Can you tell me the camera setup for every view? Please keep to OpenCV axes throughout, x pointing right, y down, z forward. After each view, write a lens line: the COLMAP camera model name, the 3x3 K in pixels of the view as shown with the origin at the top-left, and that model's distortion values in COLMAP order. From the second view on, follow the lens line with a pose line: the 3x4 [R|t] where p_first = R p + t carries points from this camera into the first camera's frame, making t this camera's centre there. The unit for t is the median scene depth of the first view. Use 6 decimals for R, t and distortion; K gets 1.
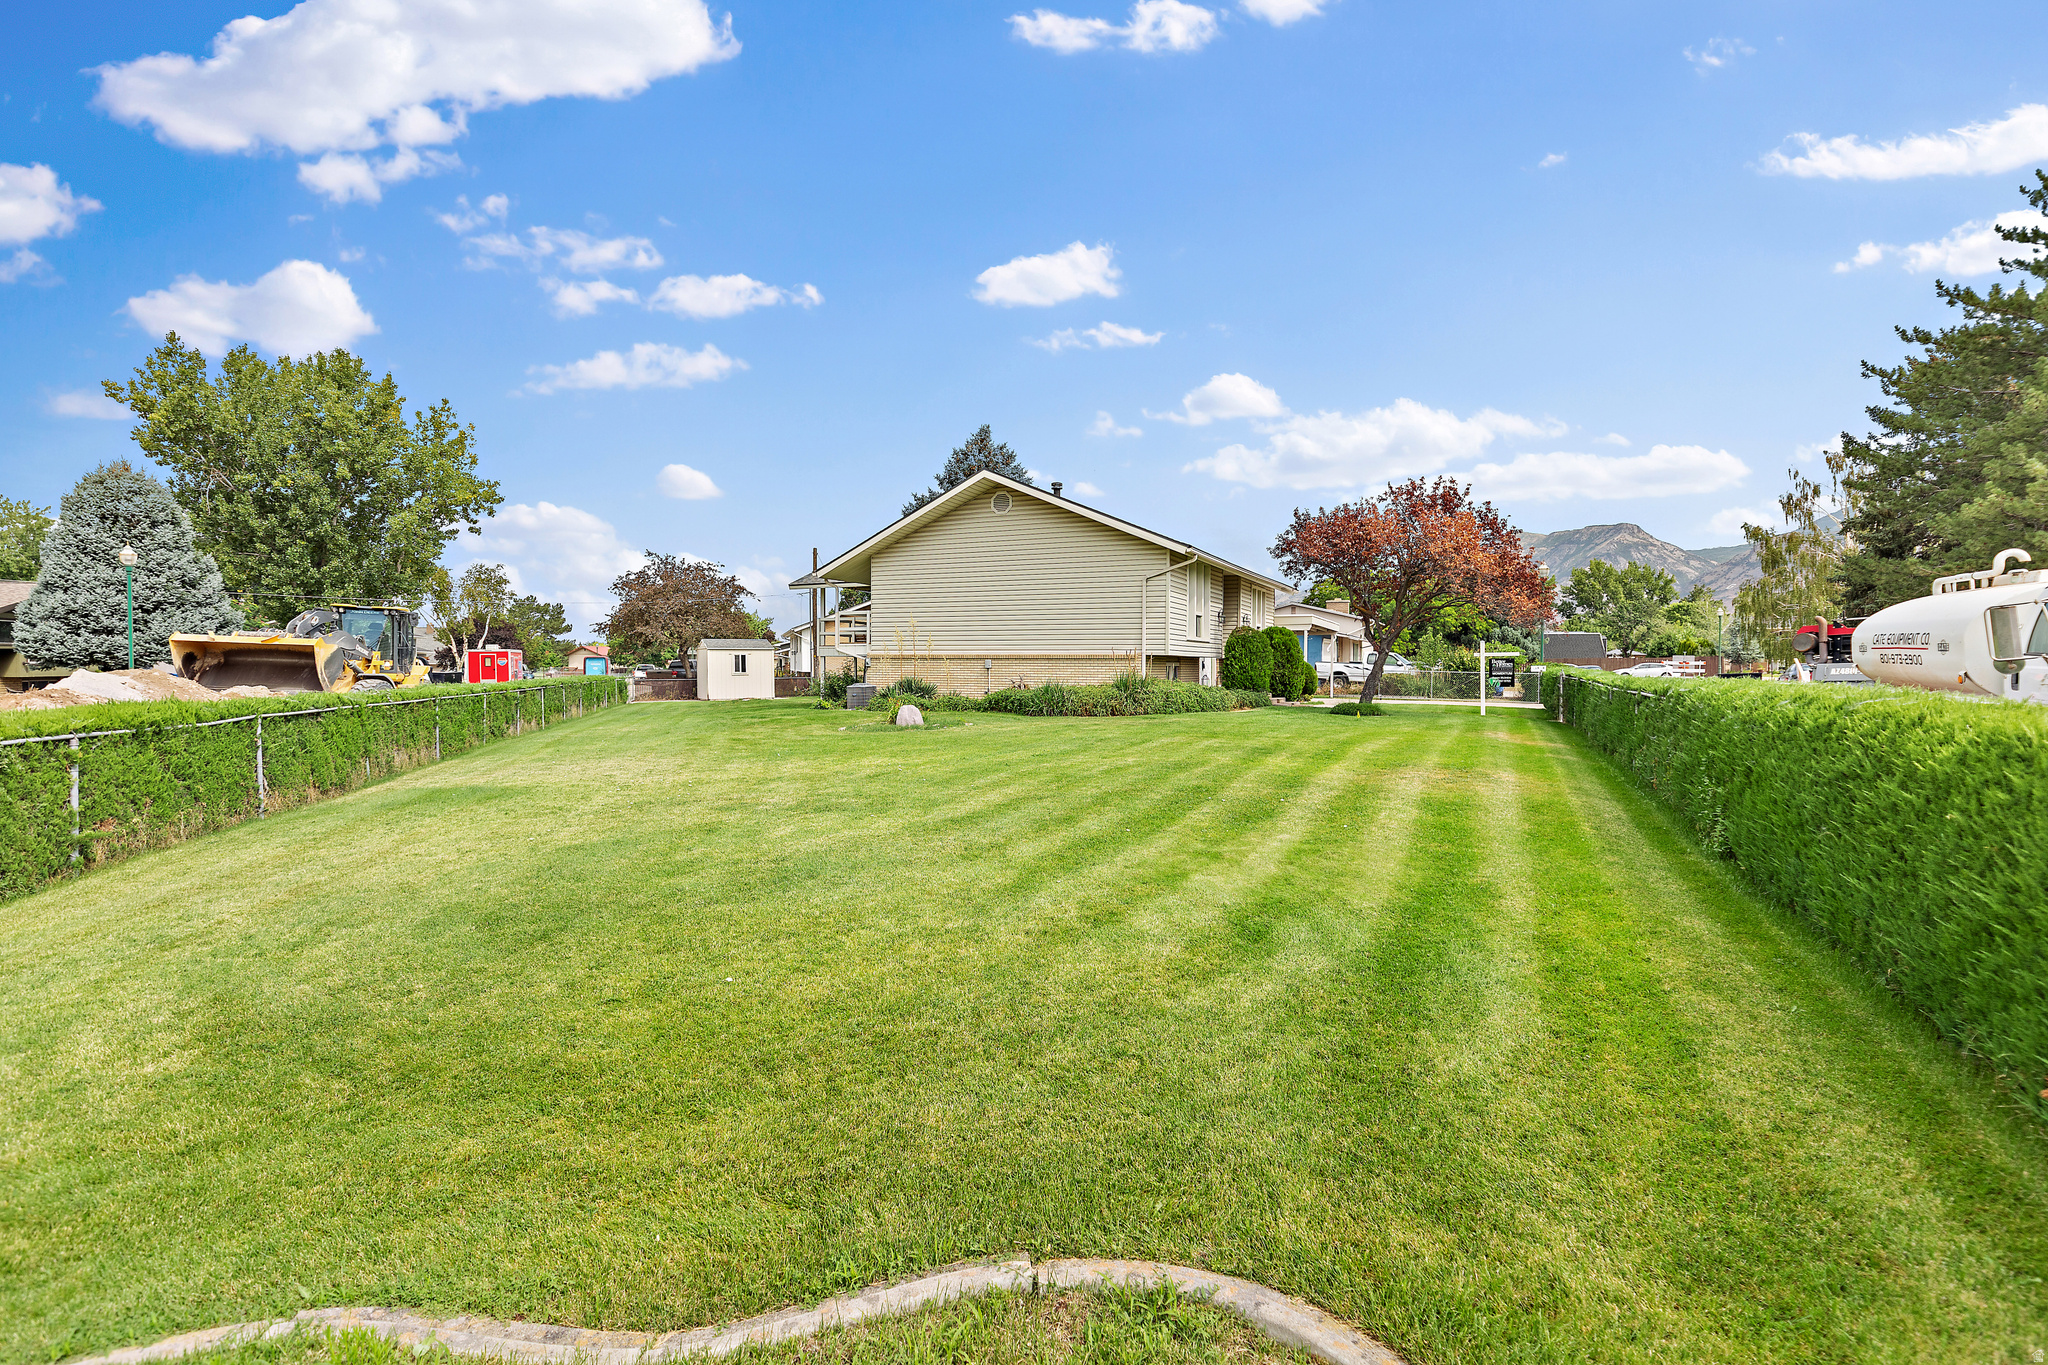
lens RADIAL K [[965.7, 0, 1018.4], [0, 965.7, 693.9], [0, 0, 1]] dist [0.006327, -0.001953]
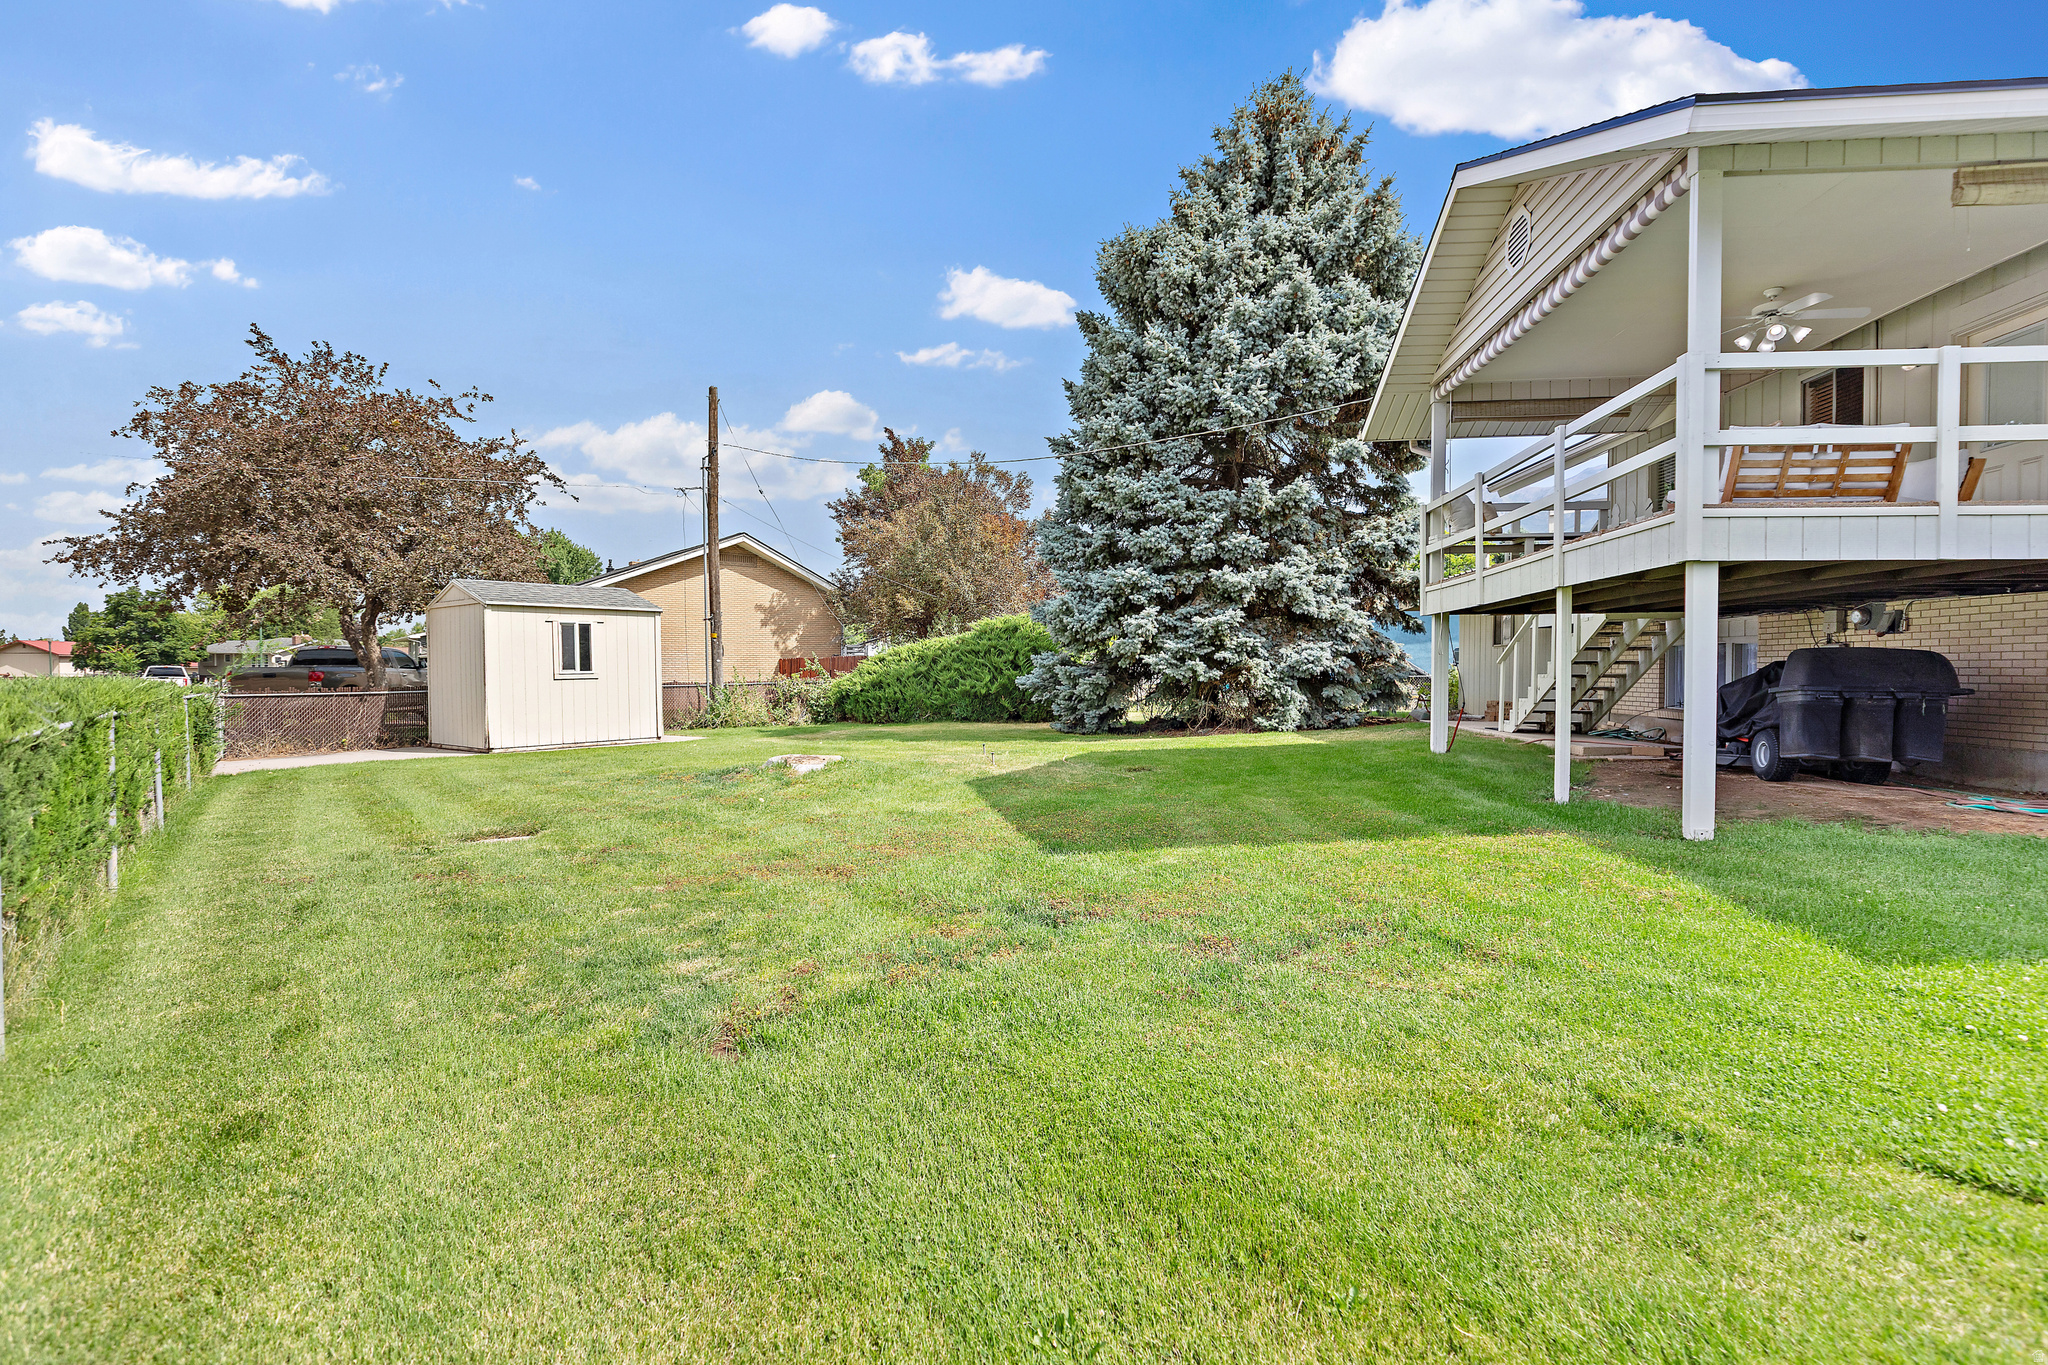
lens RADIAL K [[963.0, 0, 1025.0], [0, 963.0, 686.9], [0, 0, 1]] dist [-0.006284, 0.001273]
pose [[0.929821, 0.004499, 0.367984, -0.259482], [0.001340, 0.999877, -0.015610, -0.010702], [-0.368009, 0.015007, 0.929701, 0.589308]]
